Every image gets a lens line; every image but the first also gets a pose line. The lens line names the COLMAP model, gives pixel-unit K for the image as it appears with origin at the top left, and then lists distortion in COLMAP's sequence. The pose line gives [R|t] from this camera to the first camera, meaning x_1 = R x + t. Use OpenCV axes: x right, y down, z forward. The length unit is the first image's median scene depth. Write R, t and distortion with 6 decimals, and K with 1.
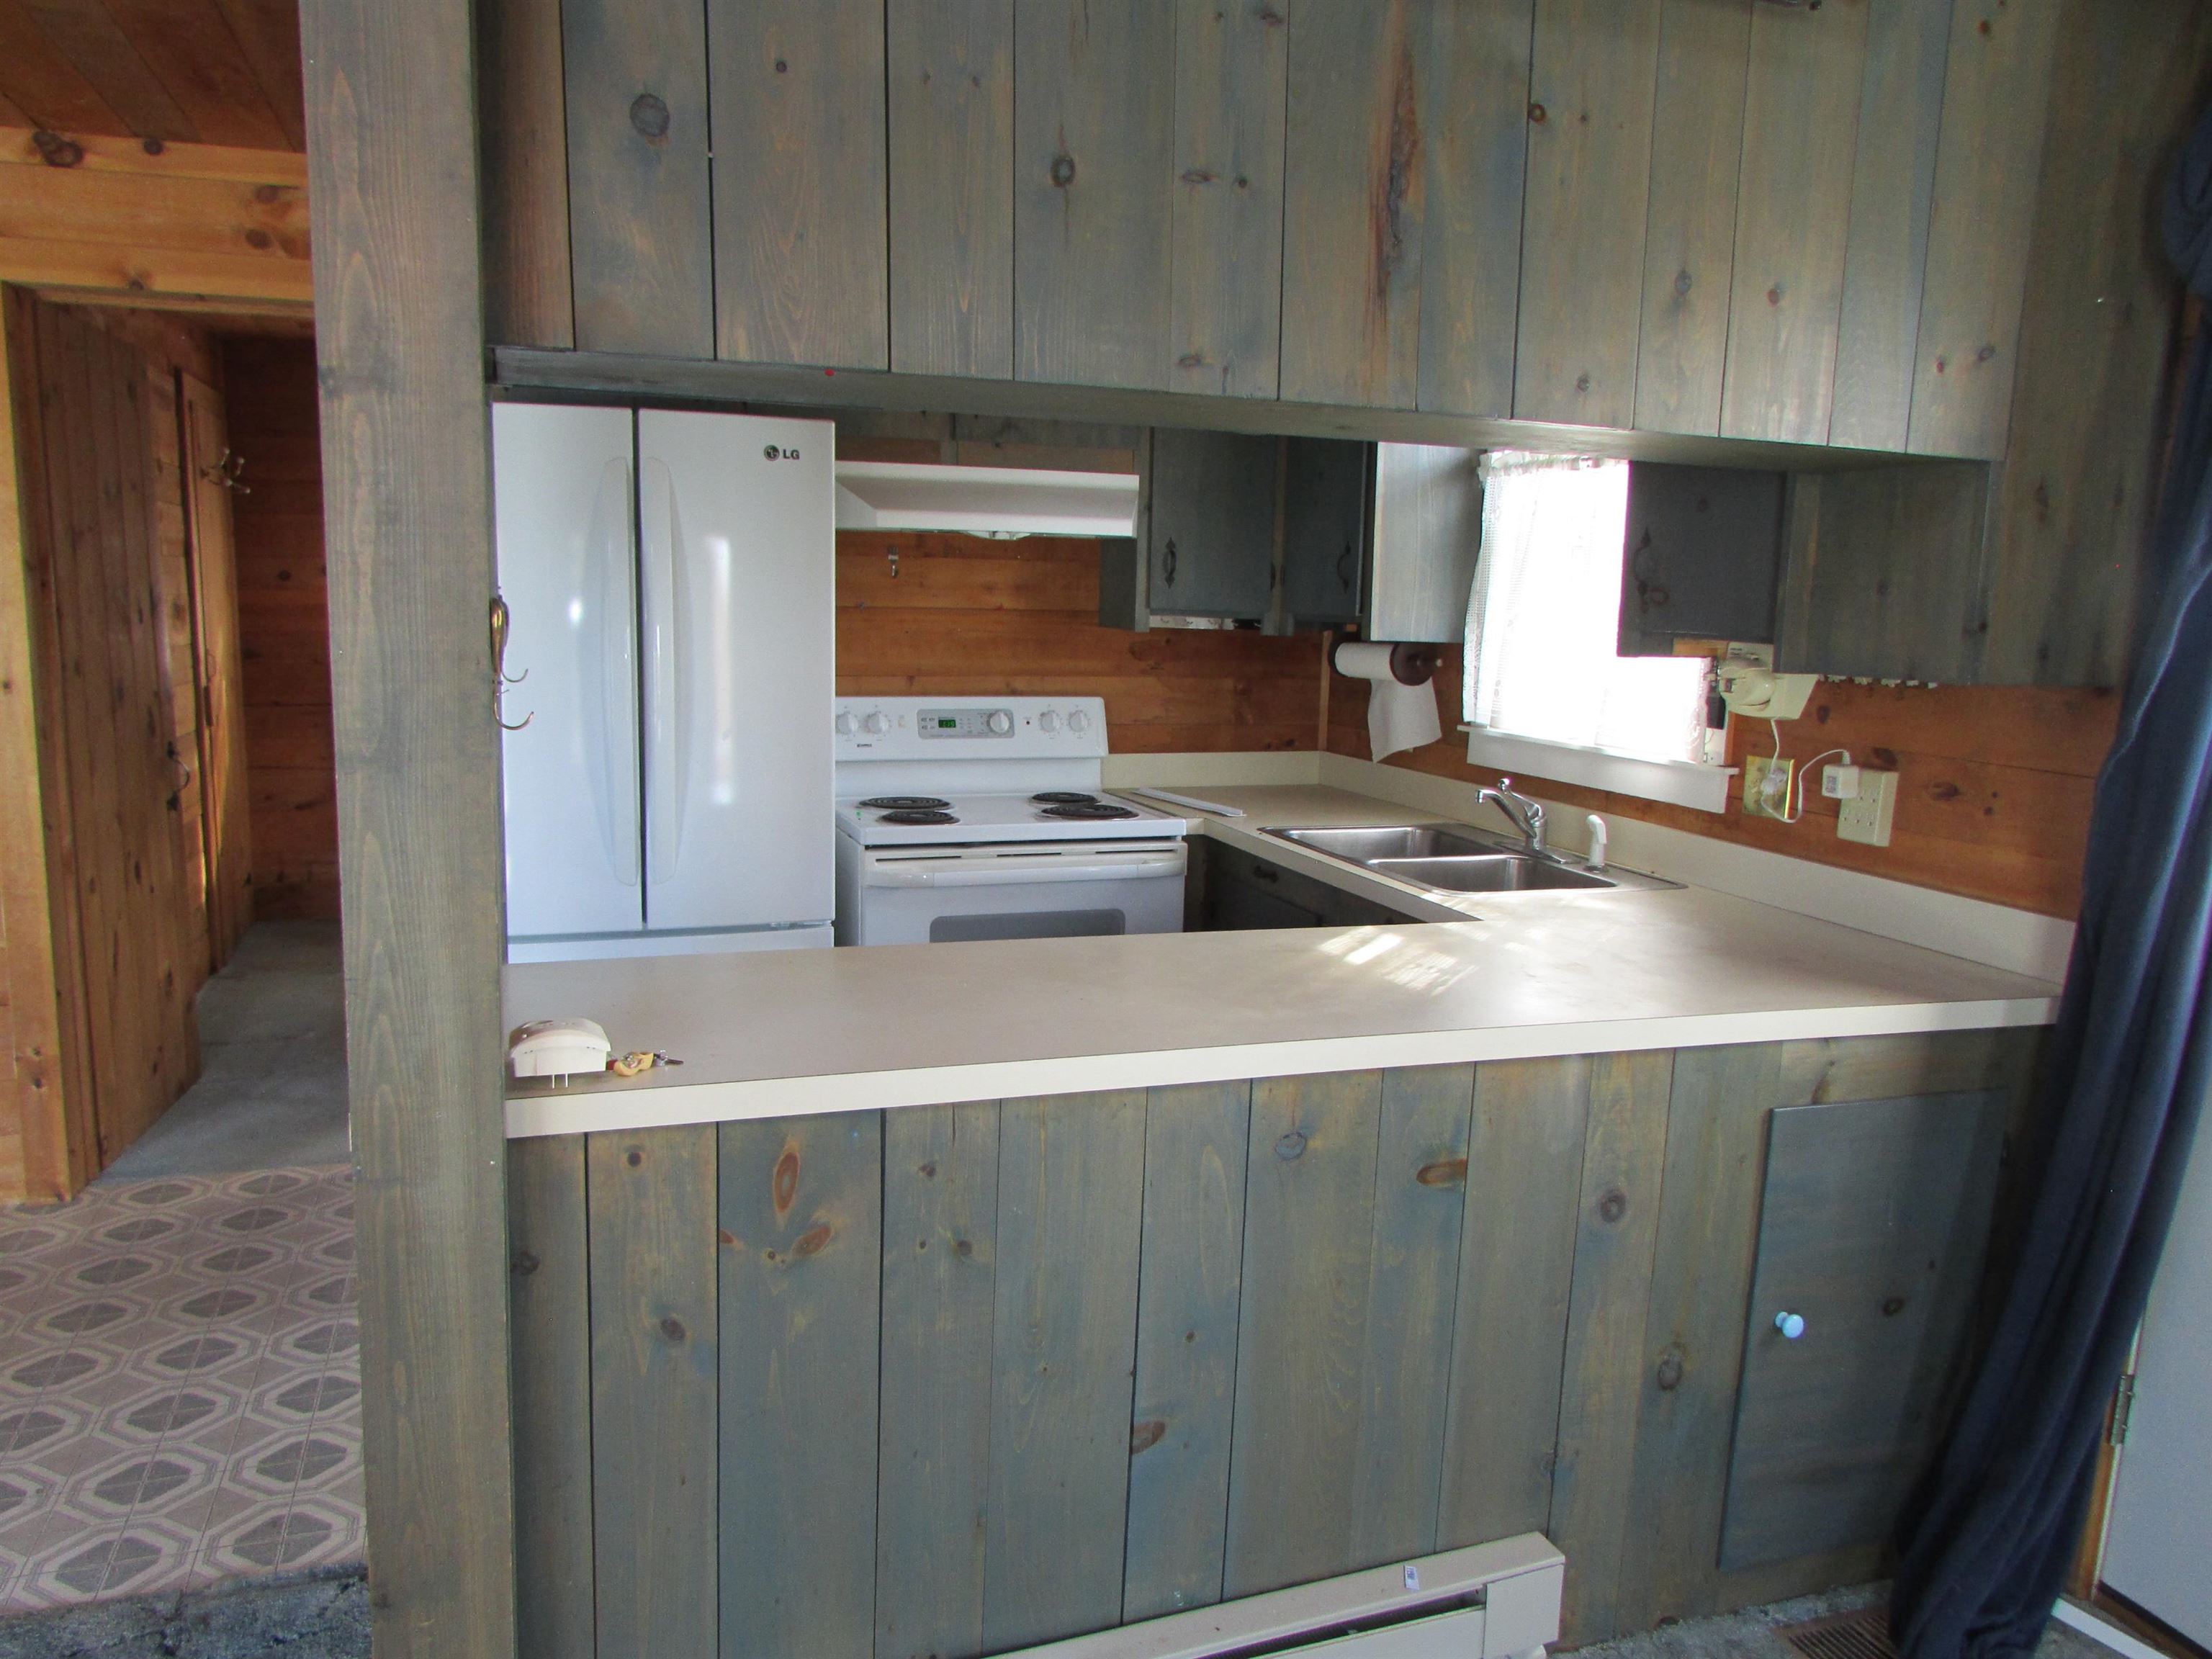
lens RADIAL K [[1619.0, 0, 1123.9], [0, 1619.0, 813.3], [0, 0, 1]] dist [0.004596, -0.000606]
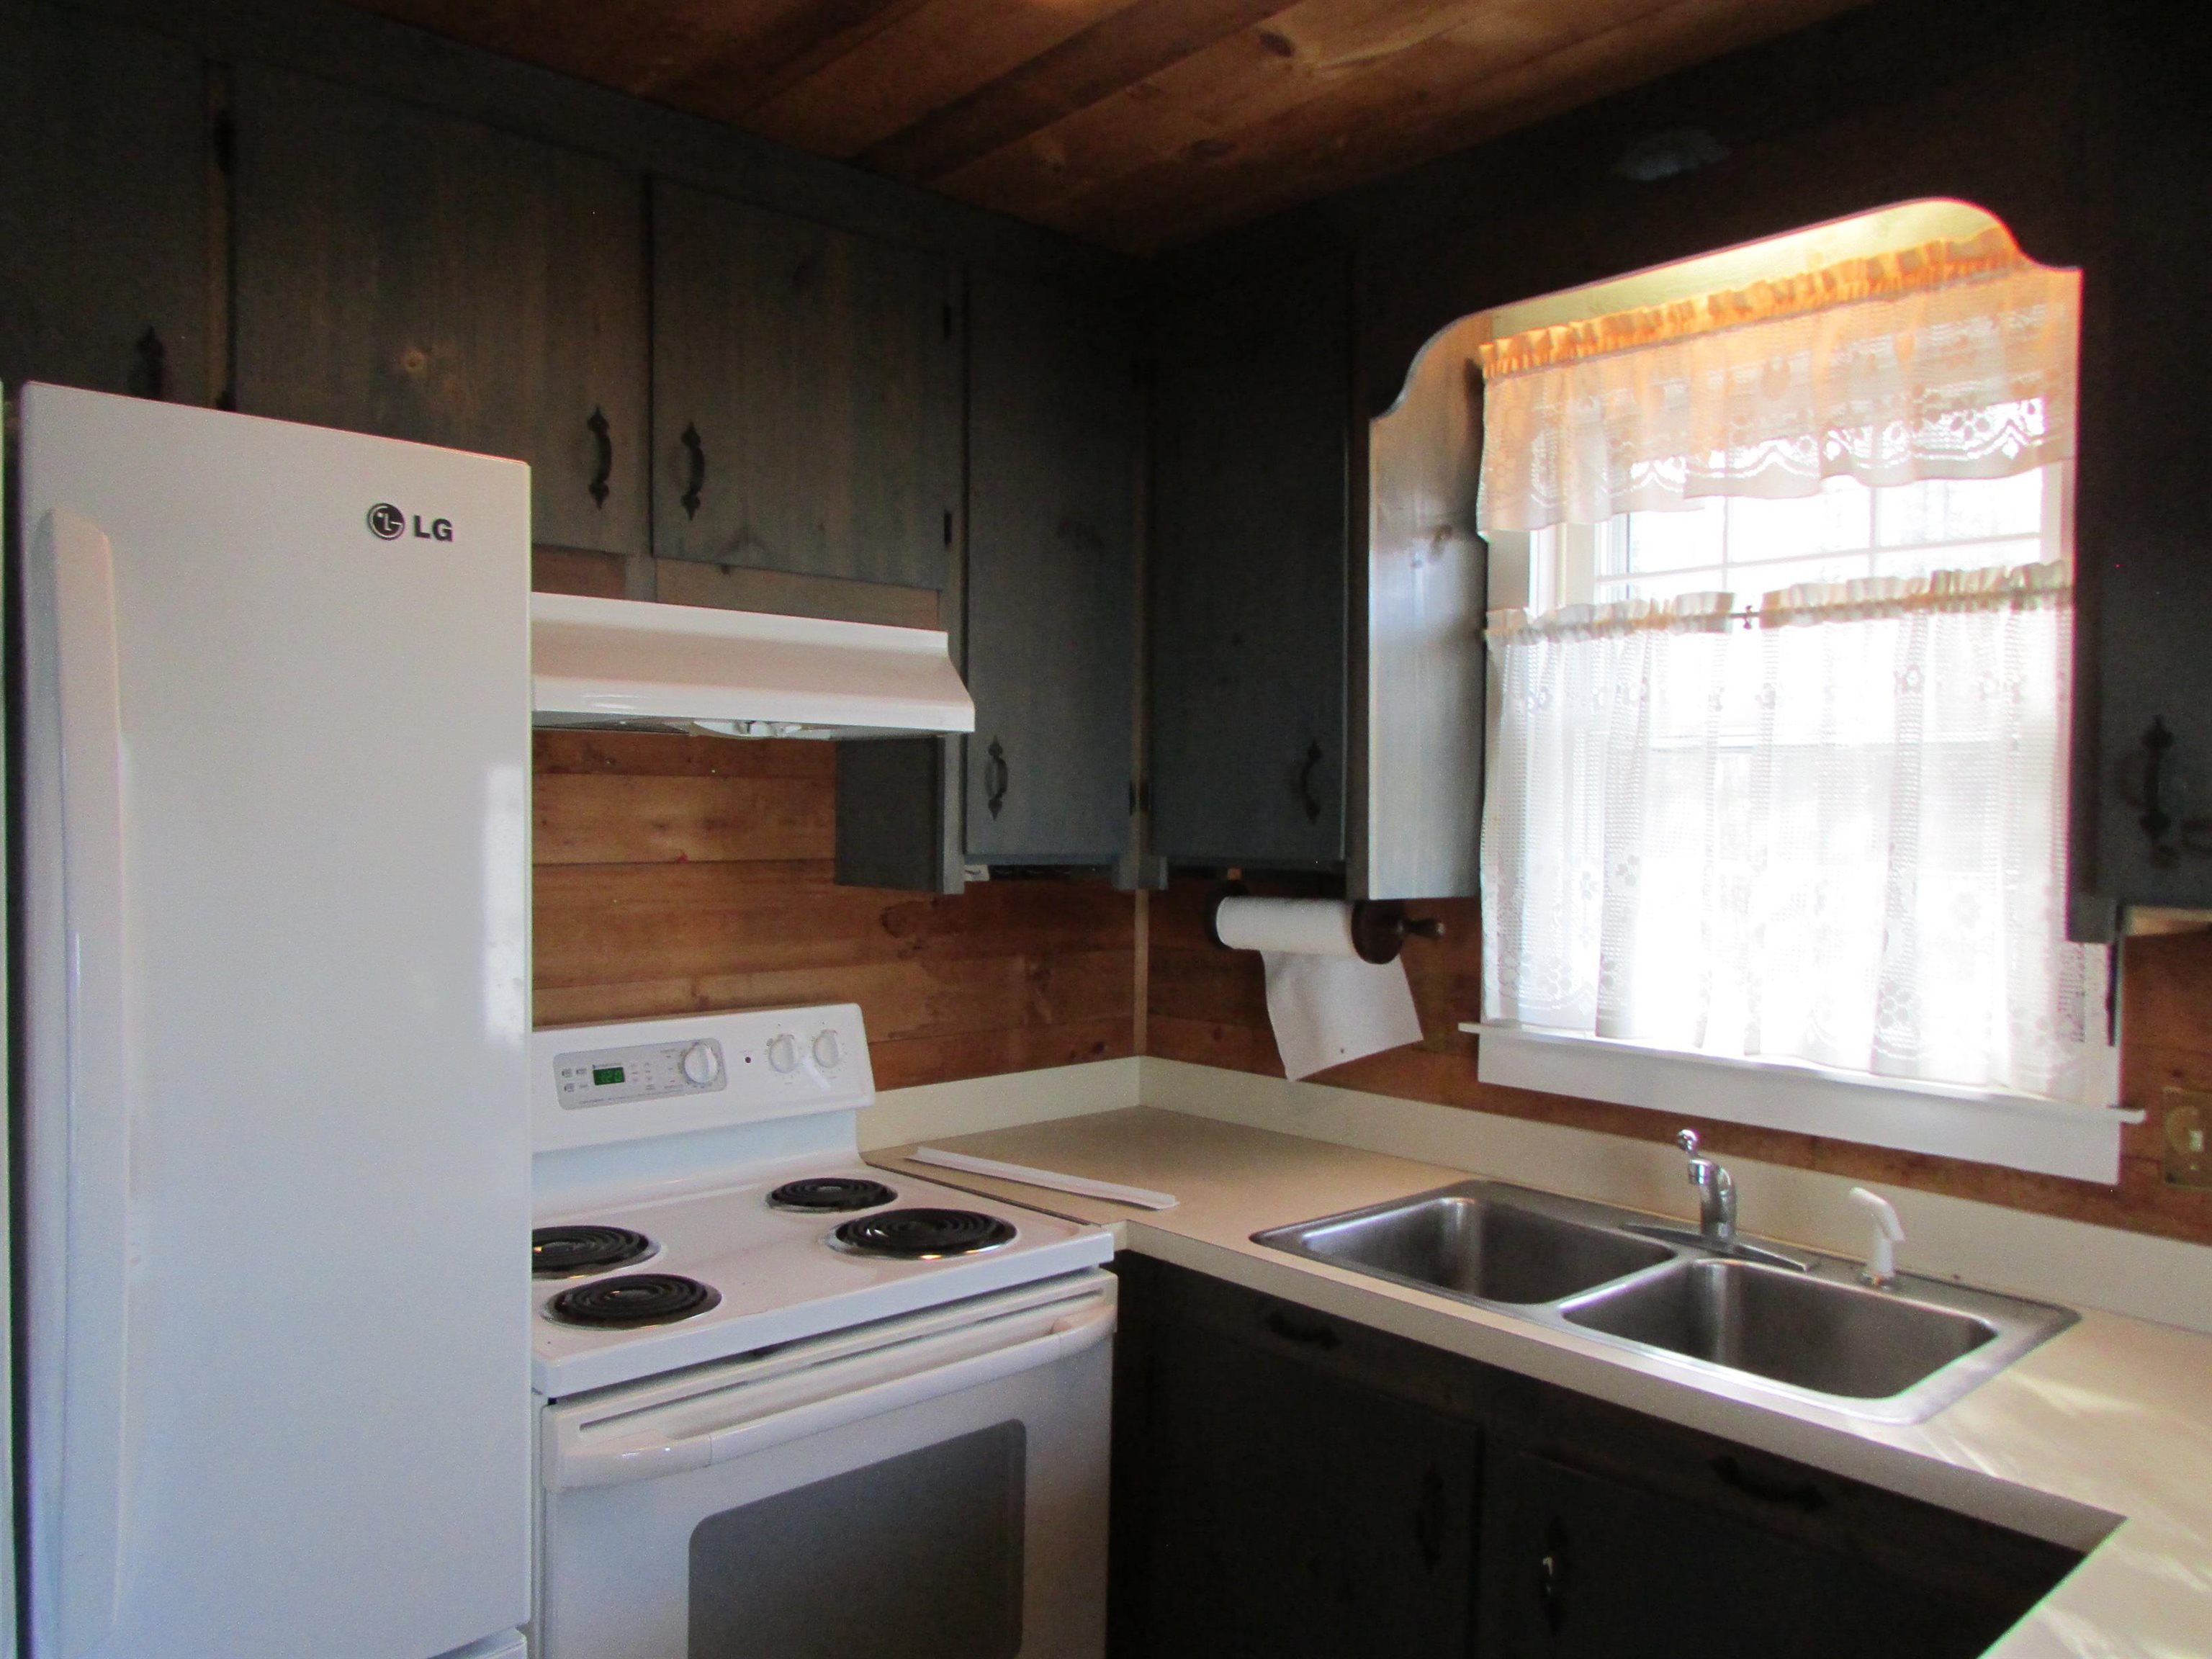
lens RADIAL K [[1619.0, 0, 1125.1], [0, 1619.0, 823.5], [0, 0, 1]] dist [0.004596, -0.000606]
pose [[0.925156, -0.017520, 0.379183, -0.152852], [0.064669, 0.991605, -0.111967, -0.067016], [-0.374039, 0.128109, 0.918522, 0.426299]]
